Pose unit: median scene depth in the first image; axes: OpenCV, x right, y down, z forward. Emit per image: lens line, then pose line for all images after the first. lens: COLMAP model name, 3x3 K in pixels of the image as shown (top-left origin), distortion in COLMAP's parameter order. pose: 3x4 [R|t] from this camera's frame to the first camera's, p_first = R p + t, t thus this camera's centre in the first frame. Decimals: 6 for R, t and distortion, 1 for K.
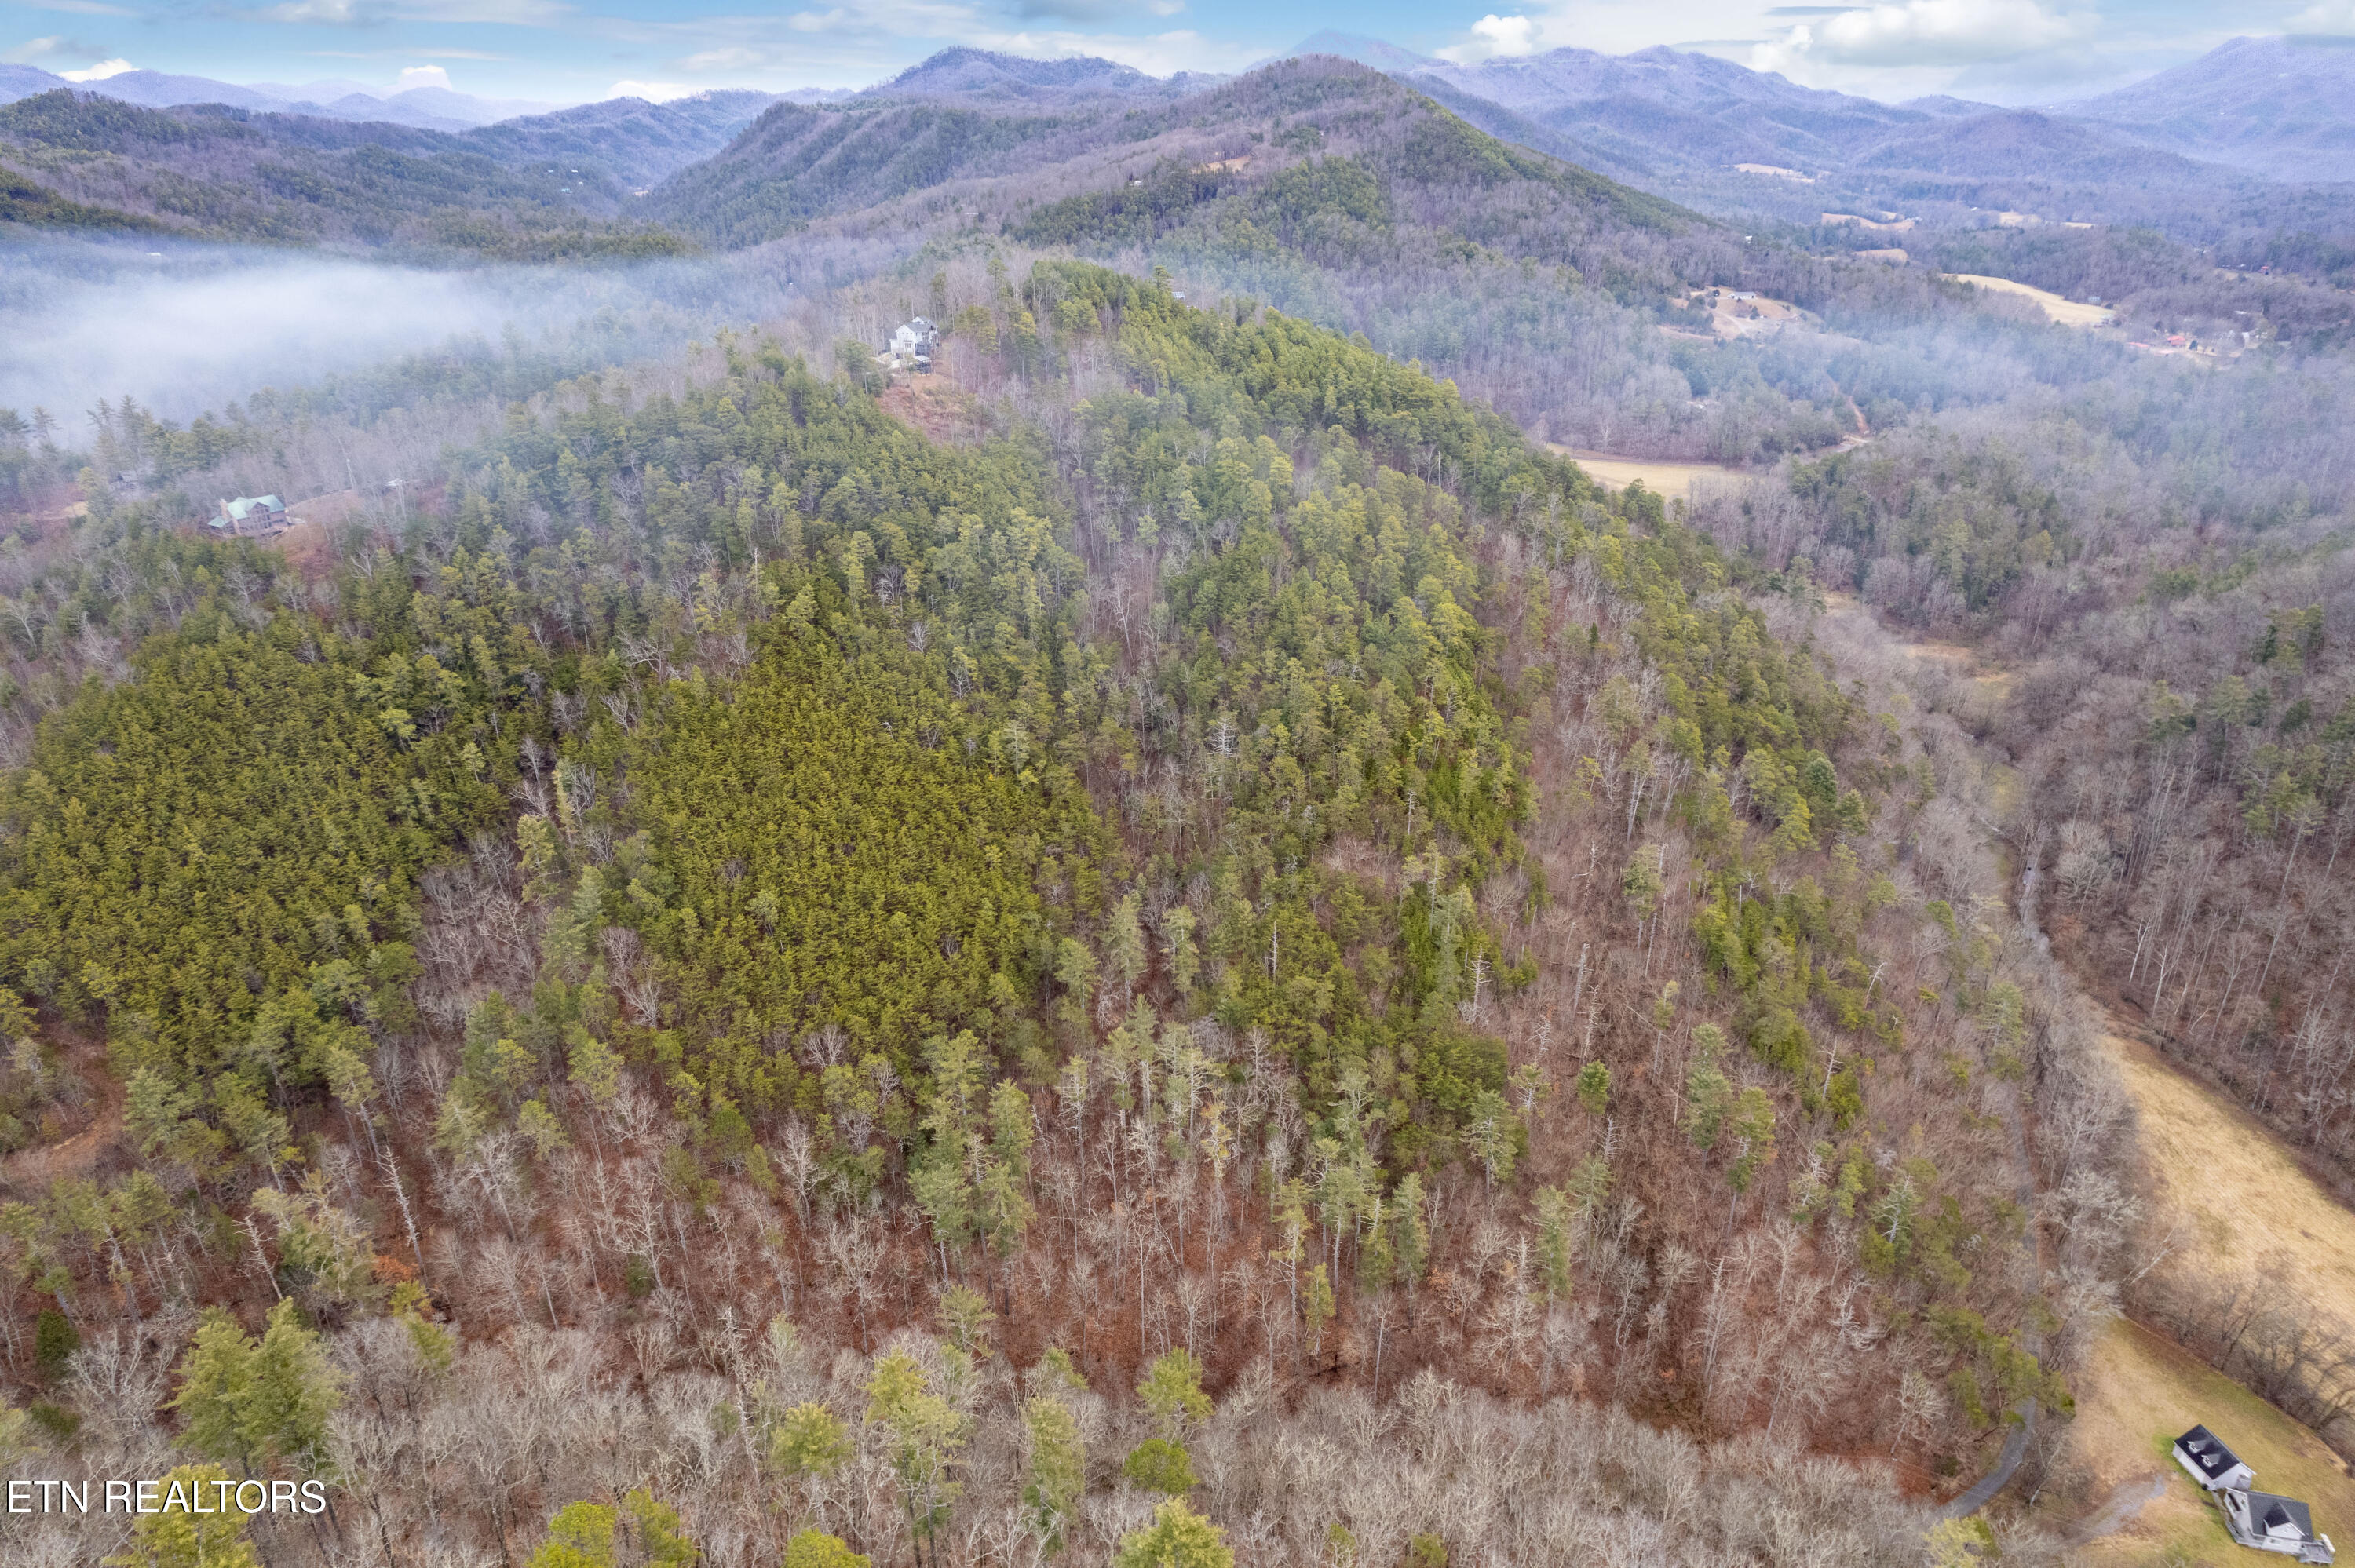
lens RADIAL K [[1512.7, 0, 1179.1], [0, 1512.7, 794.1], [0, 0, 1]] dist [-0.086785, 0.081005]
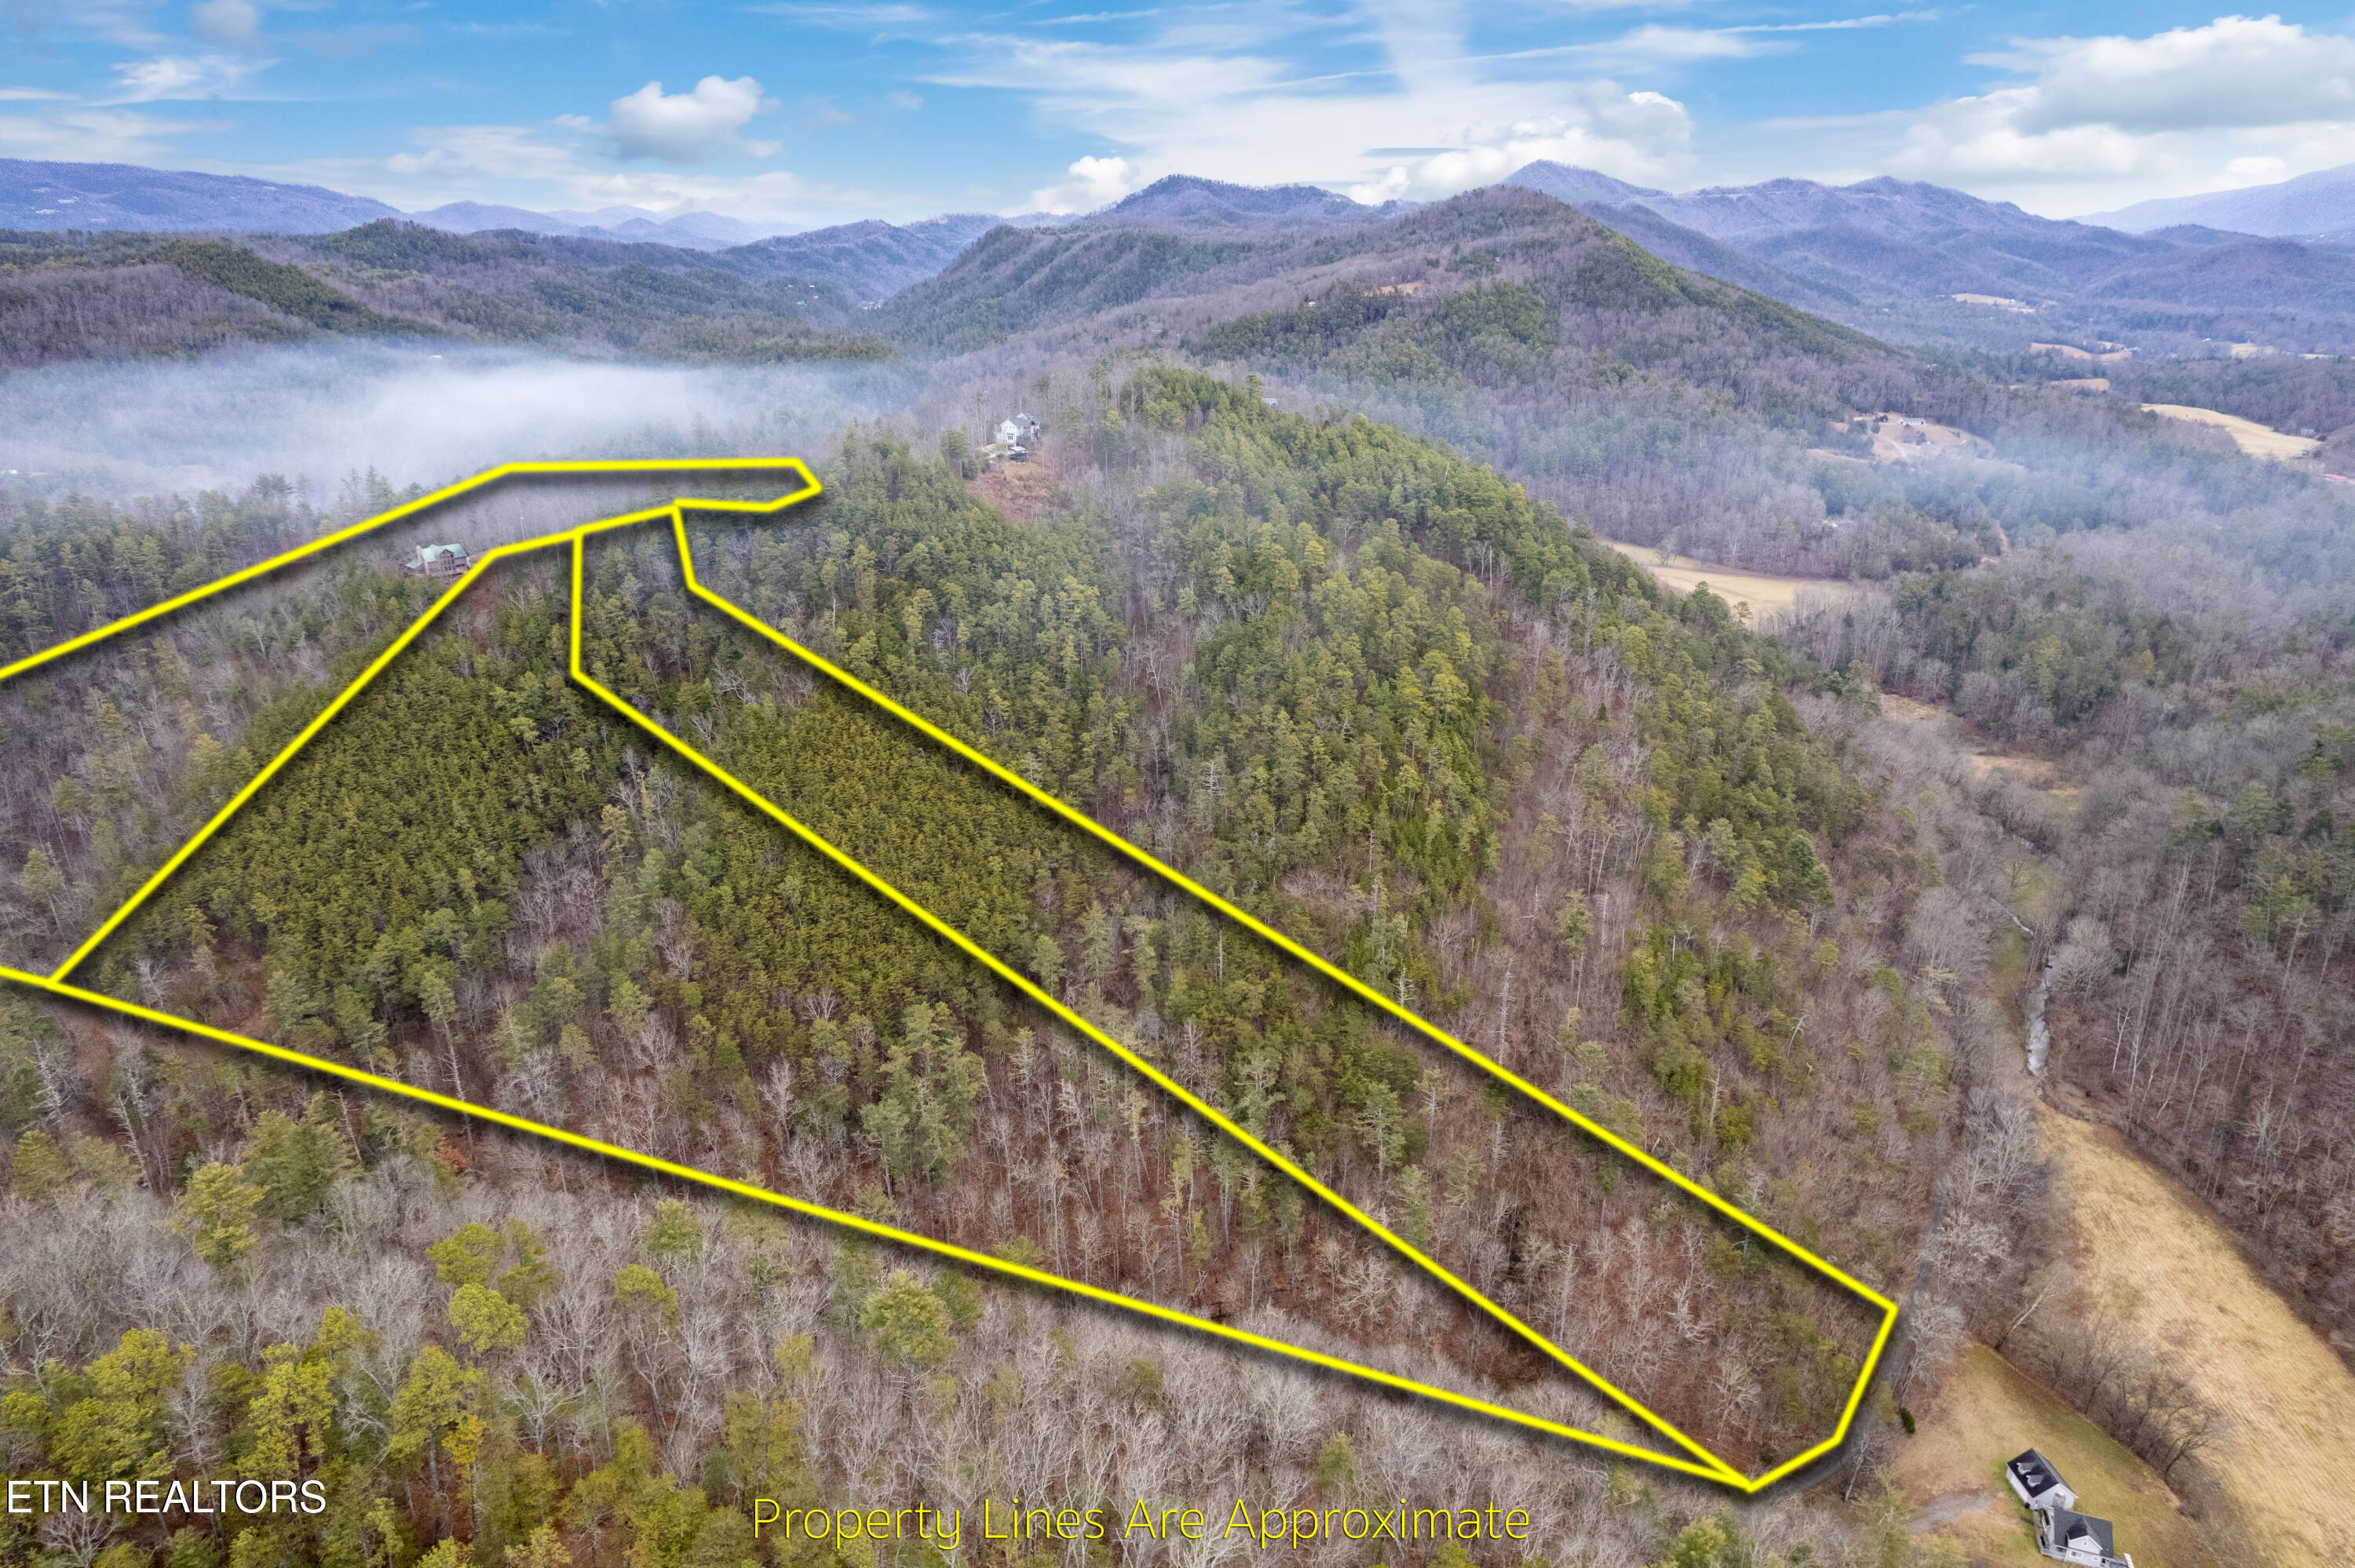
lens RADIAL K [[1512.7, 0, 1179.1], [0, 1512.7, 794.1], [0, 0, 1]] dist [-0.086785, 0.081005]
pose [[0.990127, 0.051945, -0.130193, 0.134780], [-0.061332, 0.995719, -0.069159, 0.048016], [0.126043, 0.076461, 0.989074, -0.102660]]
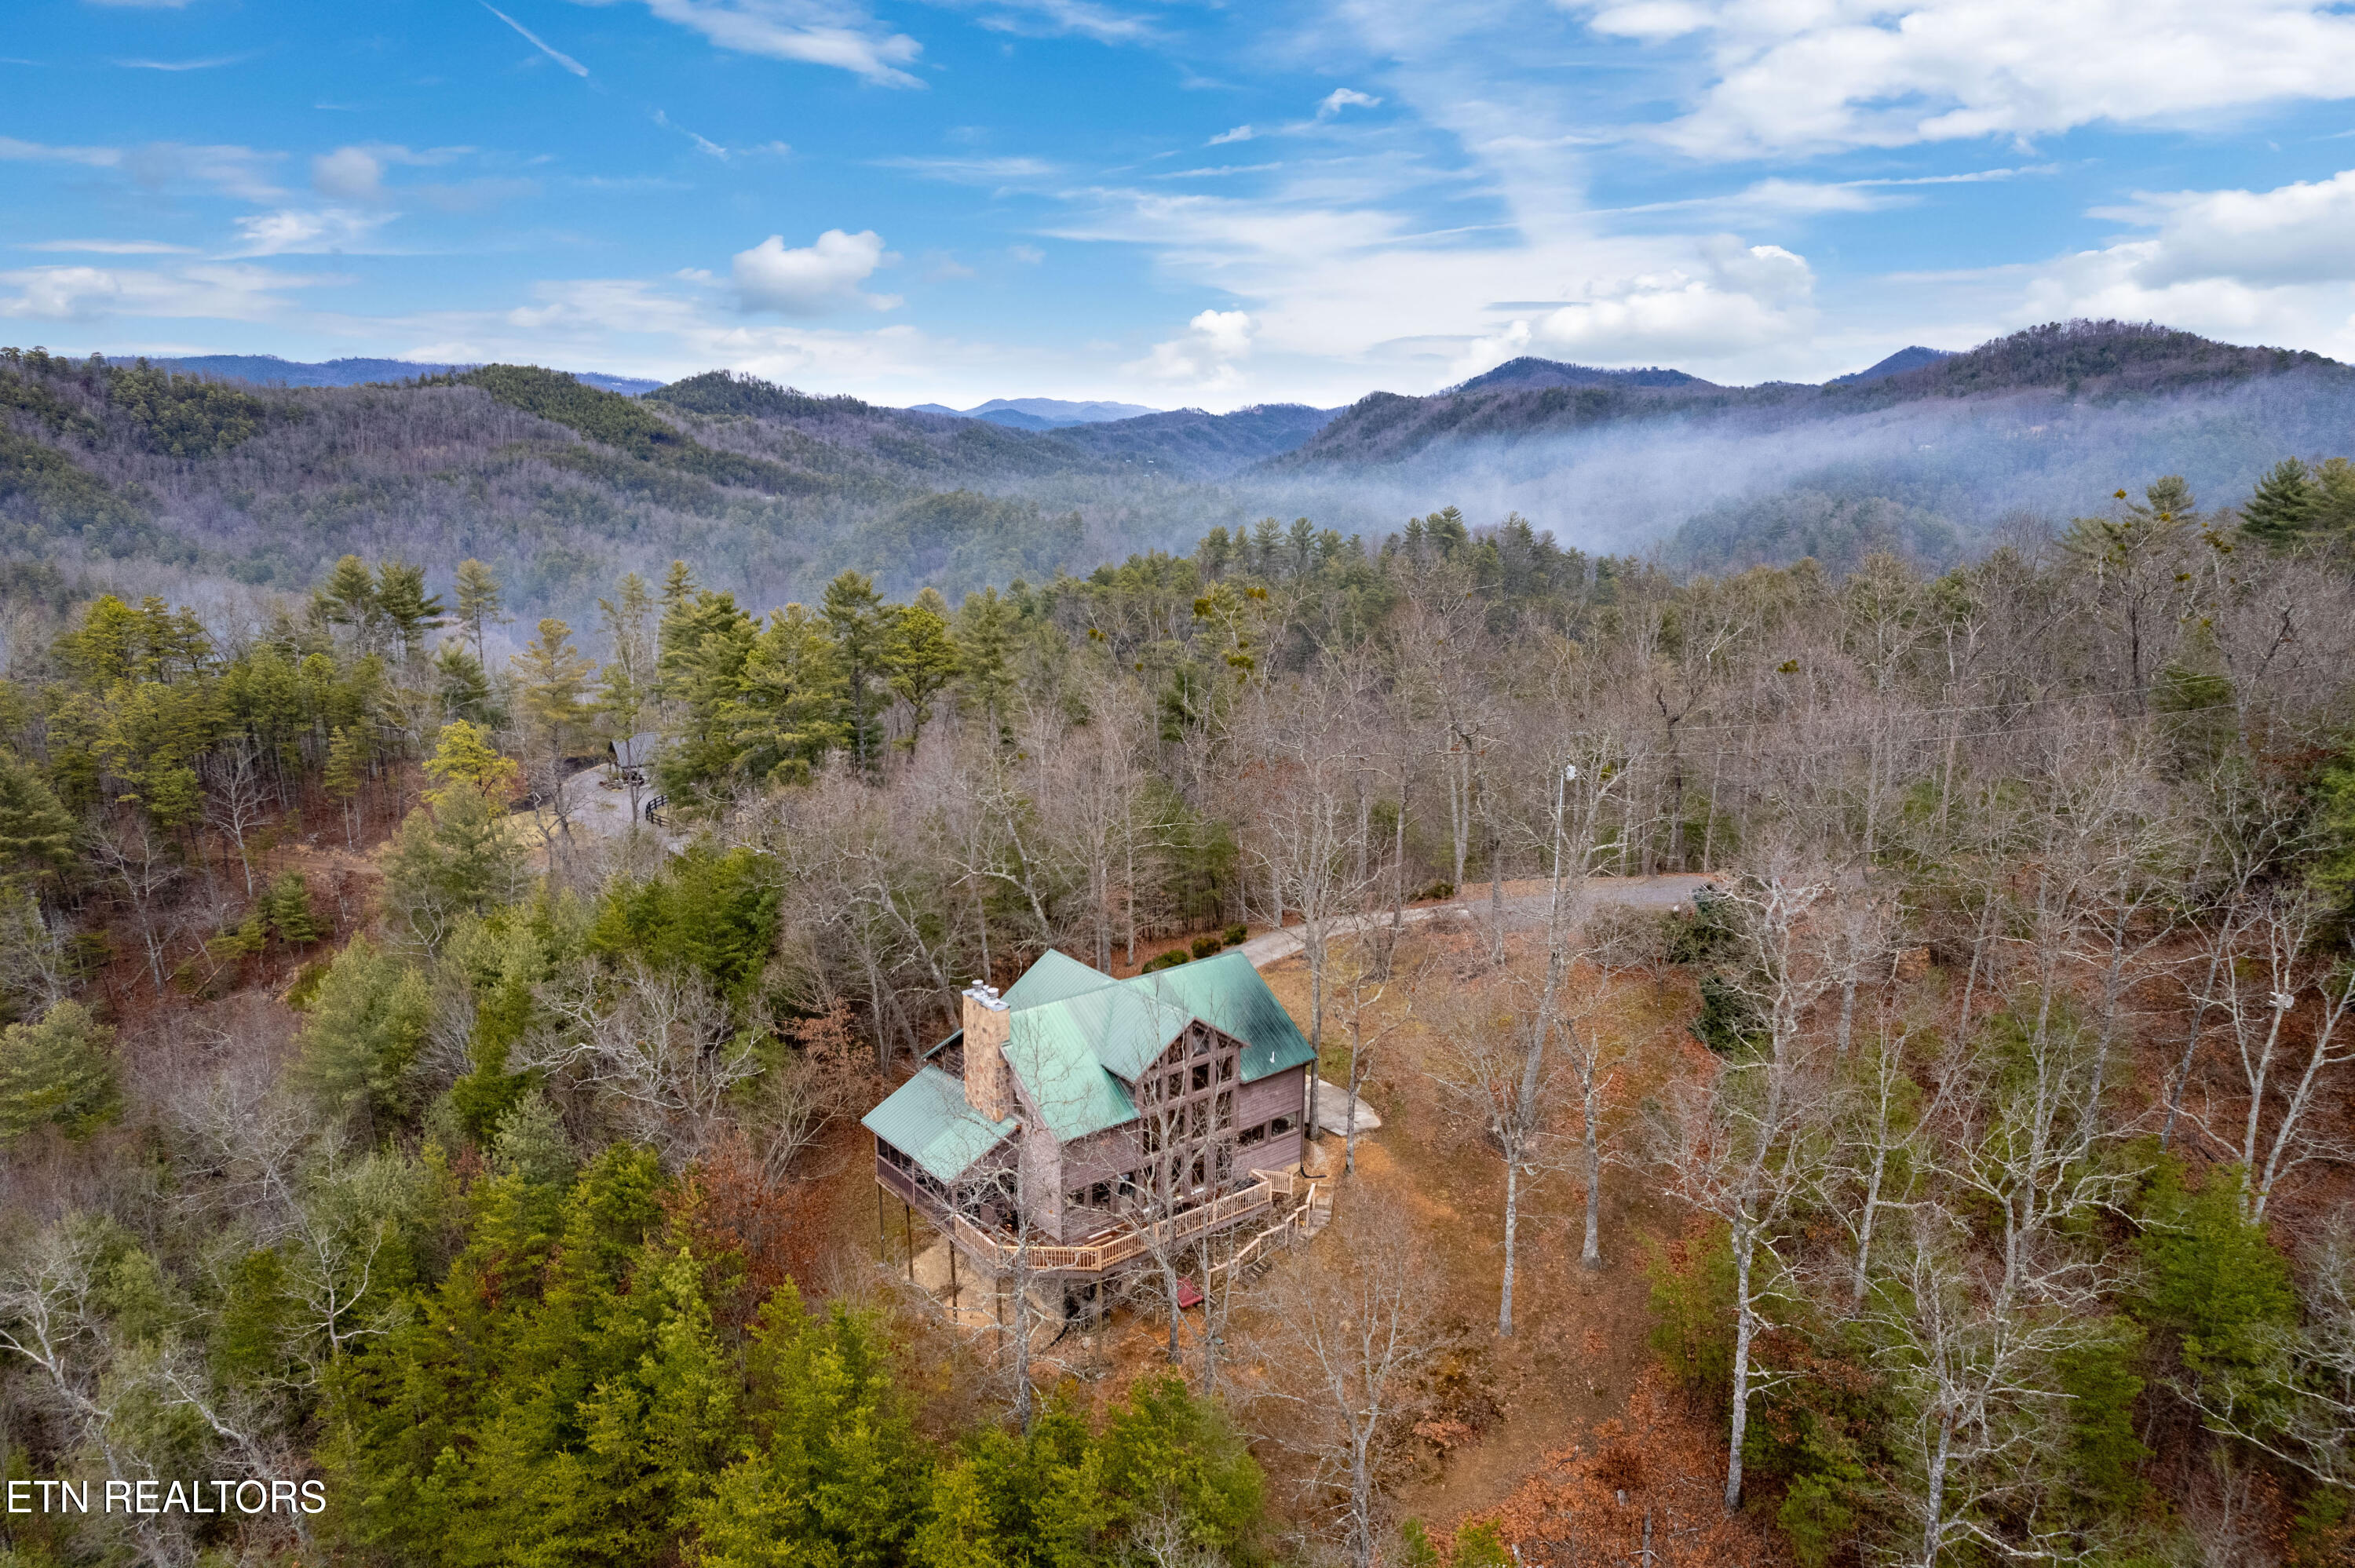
lens RADIAL K [[1512.7, 0, 1179.1], [0, 1512.7, 794.1], [0, 0, 1]] dist [-0.086785, 0.081005]
pose [[0.952189, 0.072769, -0.296716, -0.590473], [-0.130990, 0.974660, -0.181326, -0.194986], [0.276002, 0.211524, 0.937593, 0.868430]]
